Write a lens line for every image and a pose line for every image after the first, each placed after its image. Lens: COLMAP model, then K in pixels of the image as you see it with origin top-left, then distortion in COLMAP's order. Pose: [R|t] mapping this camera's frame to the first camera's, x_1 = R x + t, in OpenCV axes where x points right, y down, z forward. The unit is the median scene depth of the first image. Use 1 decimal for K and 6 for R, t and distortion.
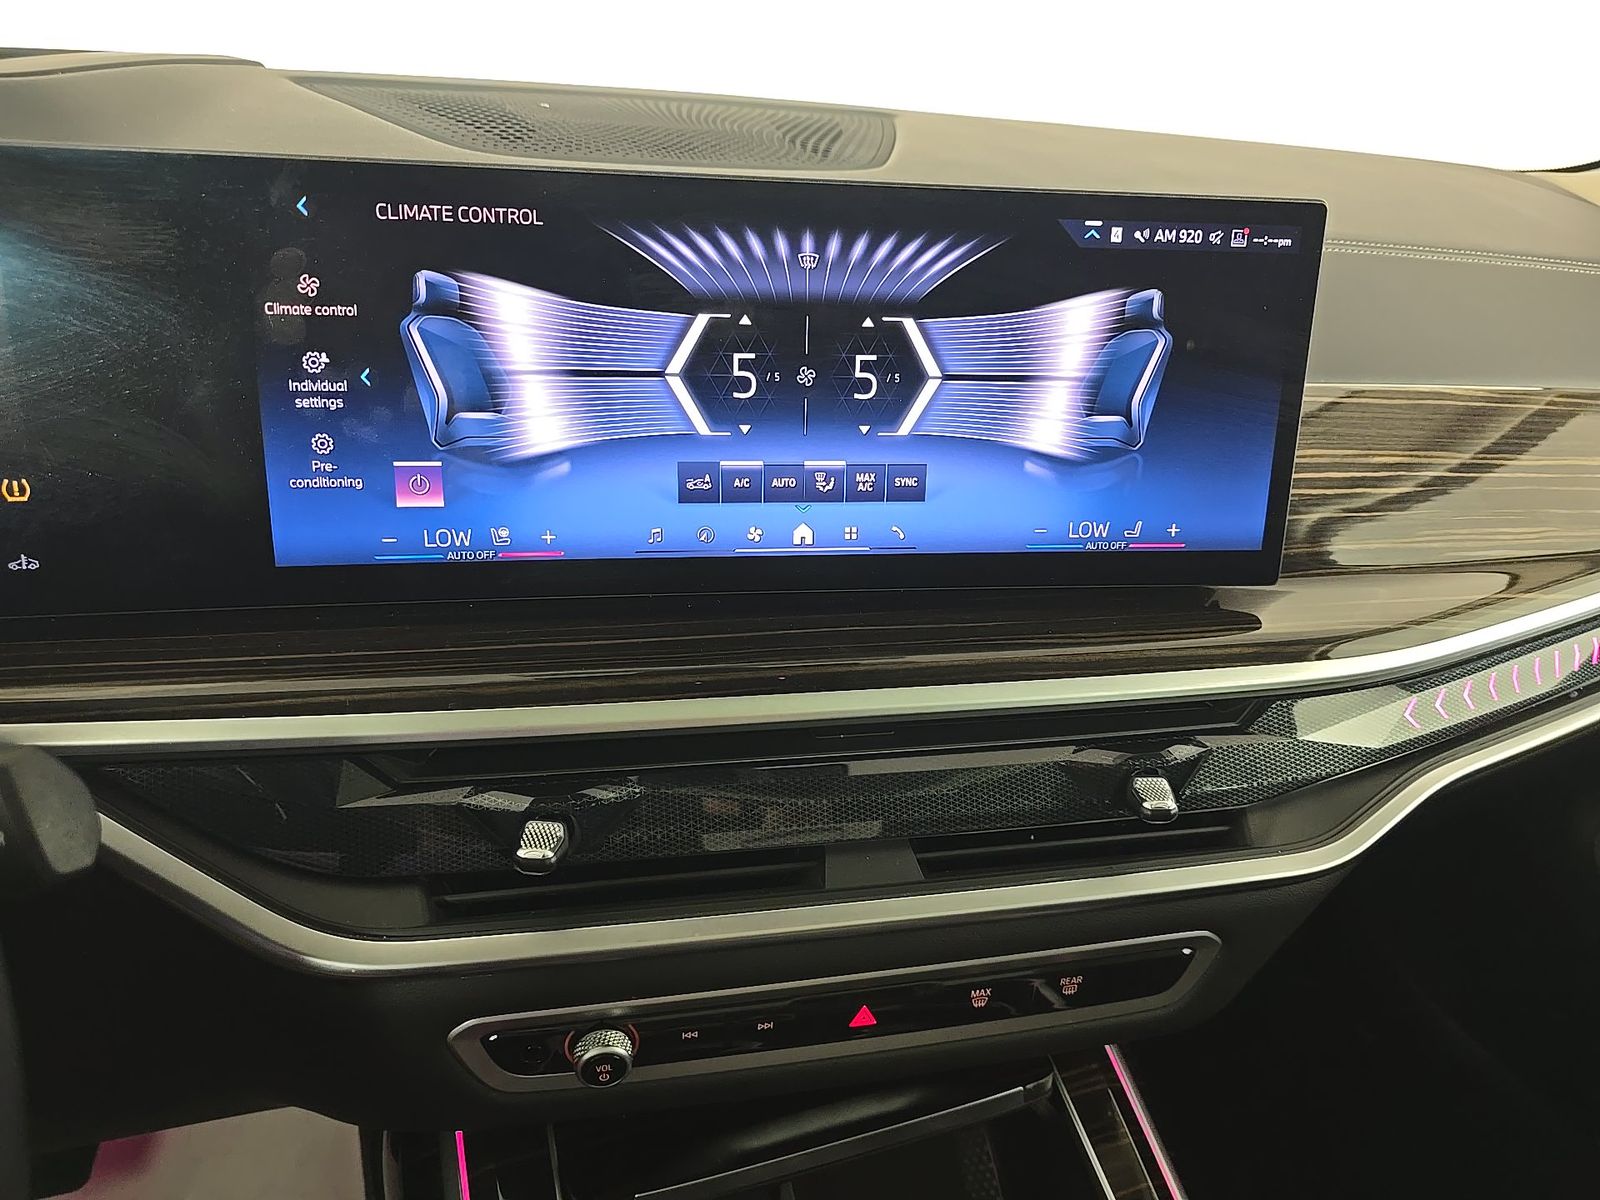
lens RADIAL K [[1120.4, 0, 800.0], [0, 1120.4, 600.0], [0, 0, 1]] dist [-0.000302, -0.002913]
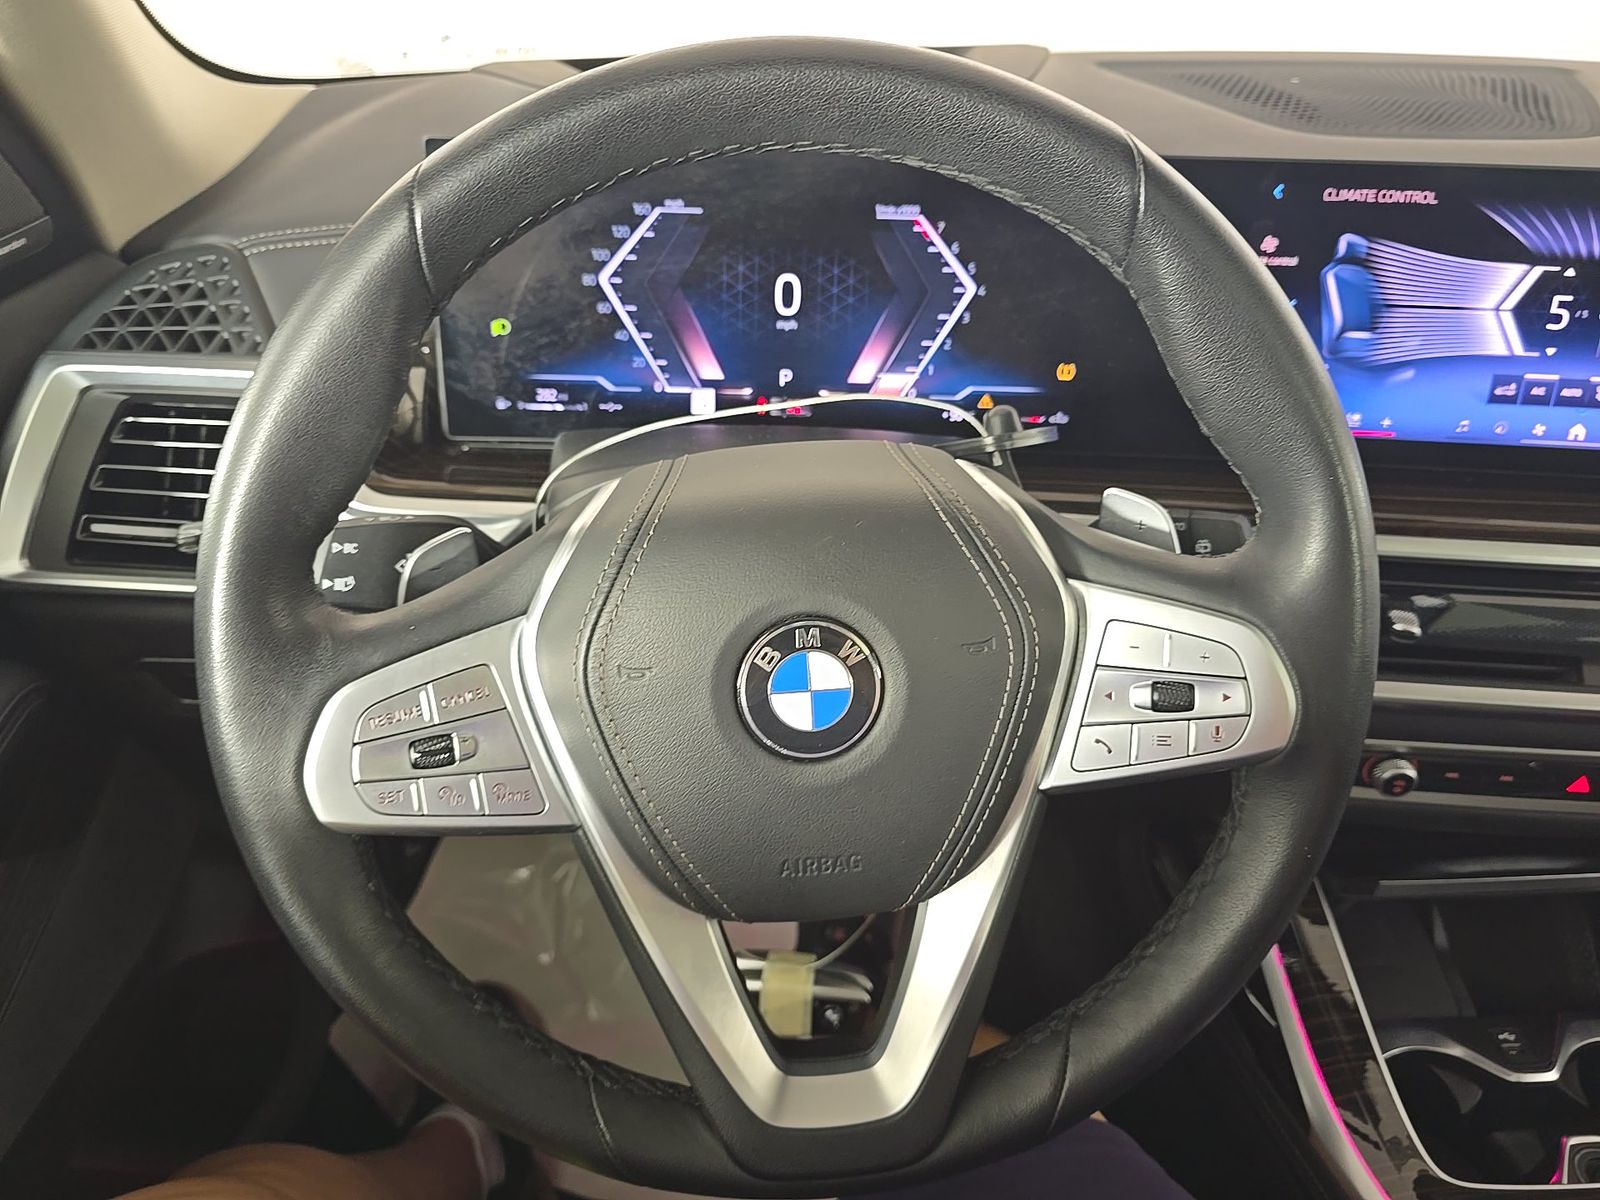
lens RADIAL K [[1120.4, 0, 800.0], [0, 1120.4, 600.0], [0, 0, 1]] dist [-0.000302, -0.002913]
pose [[0.958036, 0.101553, -0.268056, -0.541147], [-0.078361, 0.992305, 0.095869, 0.091352], [0.275729, -0.070841, 0.958621, -0.601793]]
